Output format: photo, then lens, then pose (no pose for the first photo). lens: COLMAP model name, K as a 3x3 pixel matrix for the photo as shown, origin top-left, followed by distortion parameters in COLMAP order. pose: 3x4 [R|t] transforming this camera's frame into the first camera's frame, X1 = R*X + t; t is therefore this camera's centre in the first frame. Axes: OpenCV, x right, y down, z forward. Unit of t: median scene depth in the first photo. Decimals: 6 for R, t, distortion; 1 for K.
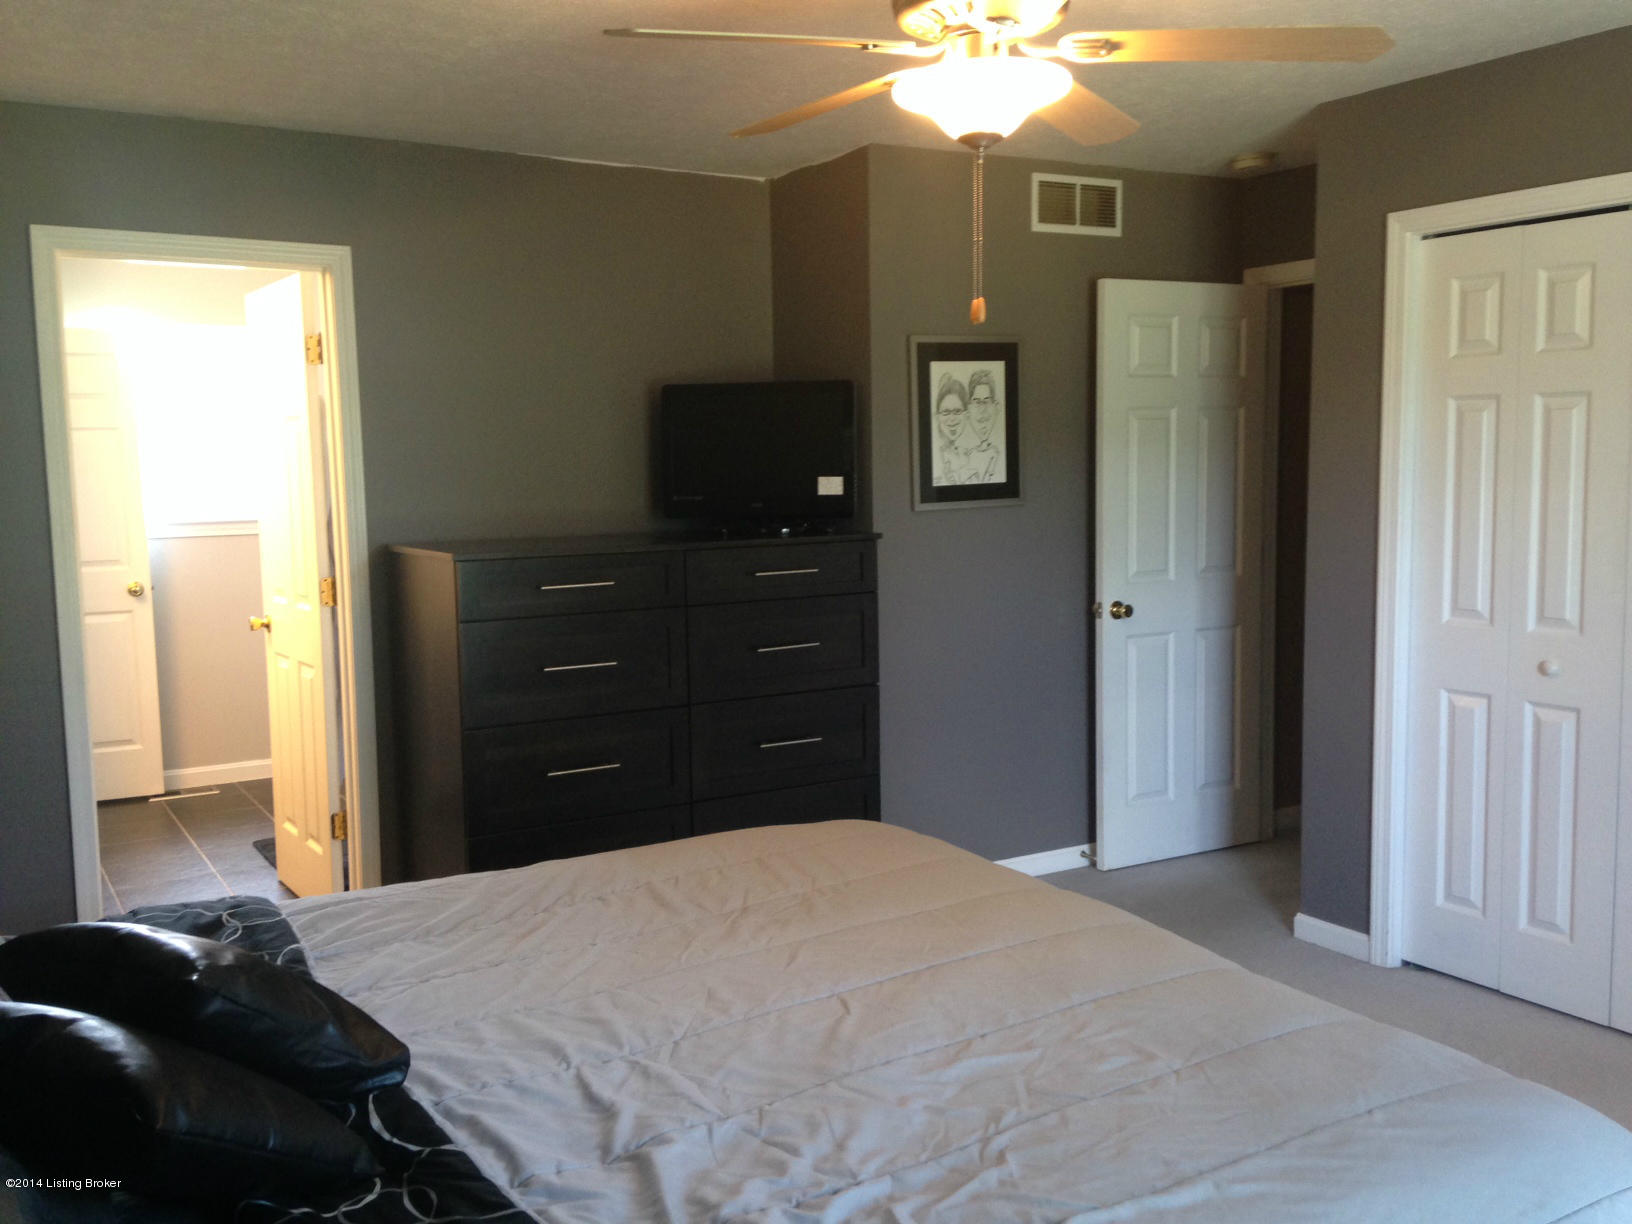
lens RADIAL K [[1527.0, 0, 817.2], [0, 1527.0, 619.3], [0, 0, 1]] dist [-0.004839, 0.000000]
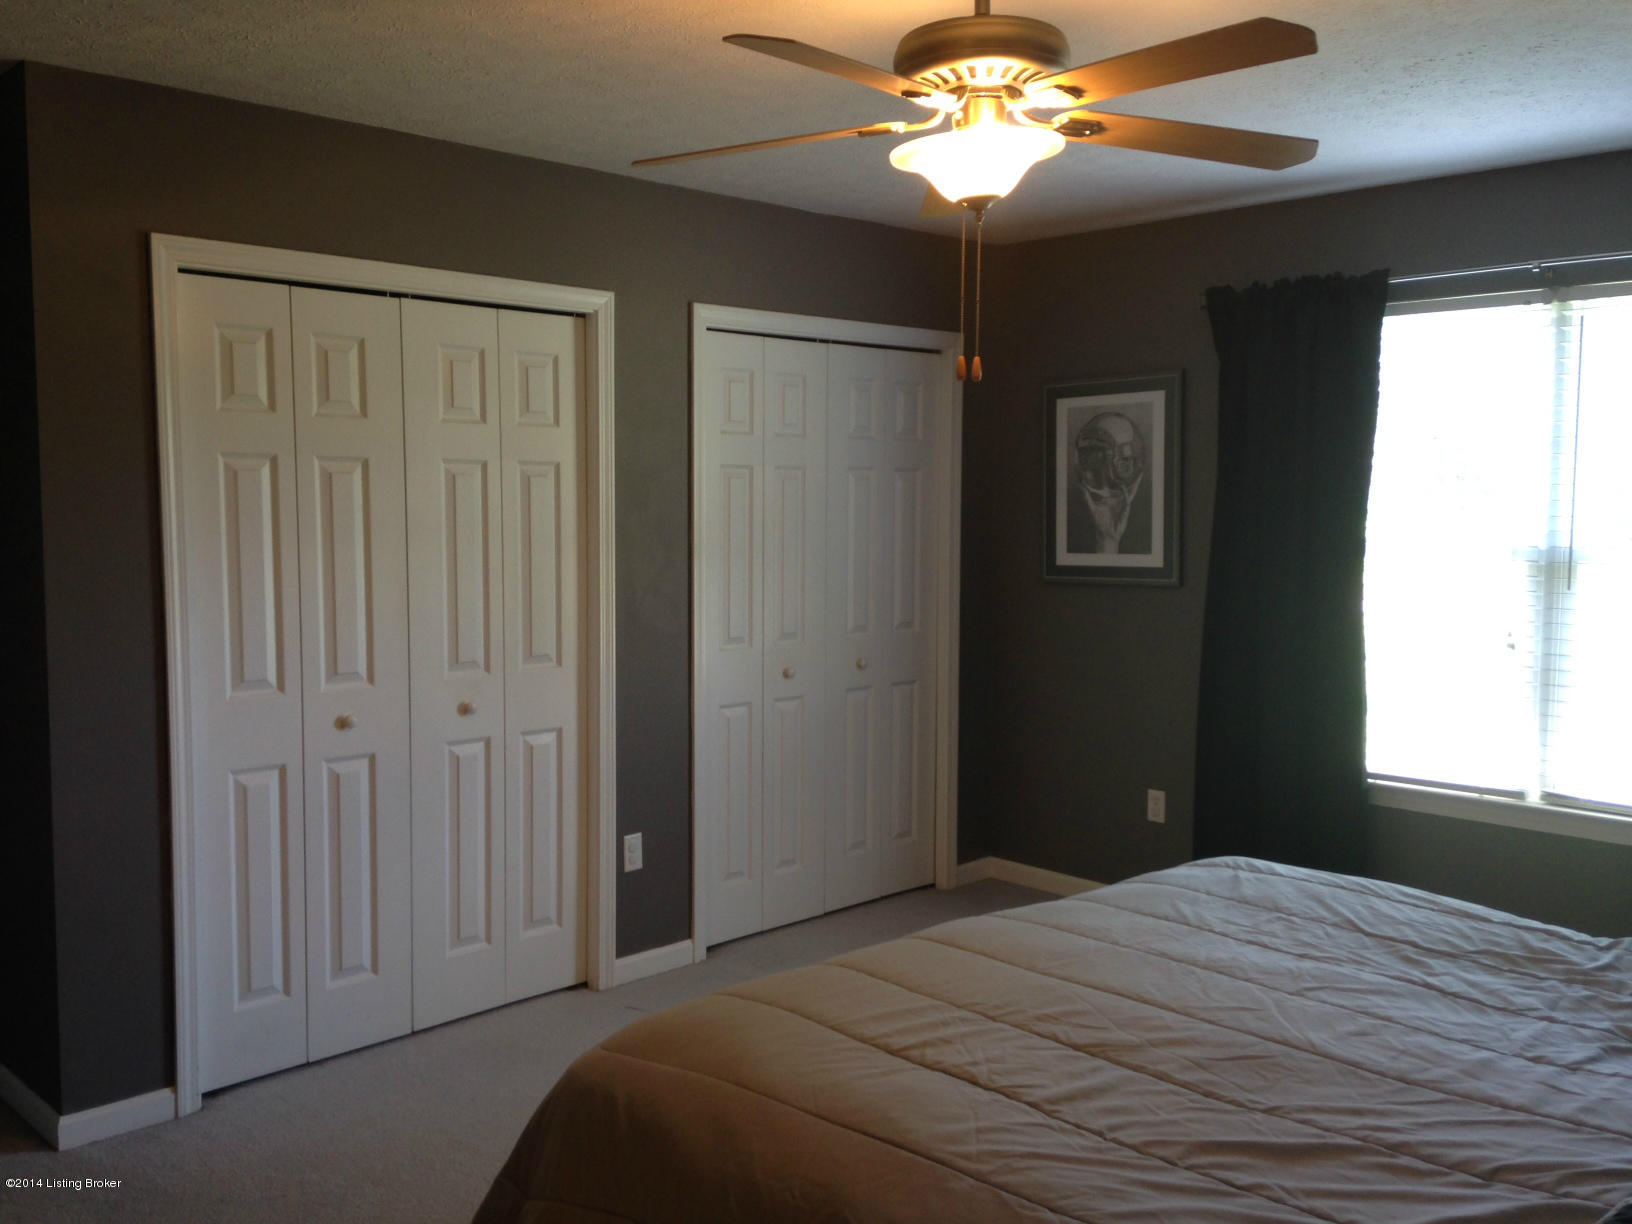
lens RADIAL K [[1428.3, 0, 817.6], [0, 1428.3, 602.0], [0, 0, 1]] dist [0.005830, 0.002127]
pose [[-0.258656, -0.050697, 0.964638, -0.519921], [0.108720, 0.990749, 0.081221, -0.090034], [-0.959832, 0.125884, -0.250752, 0.903159]]
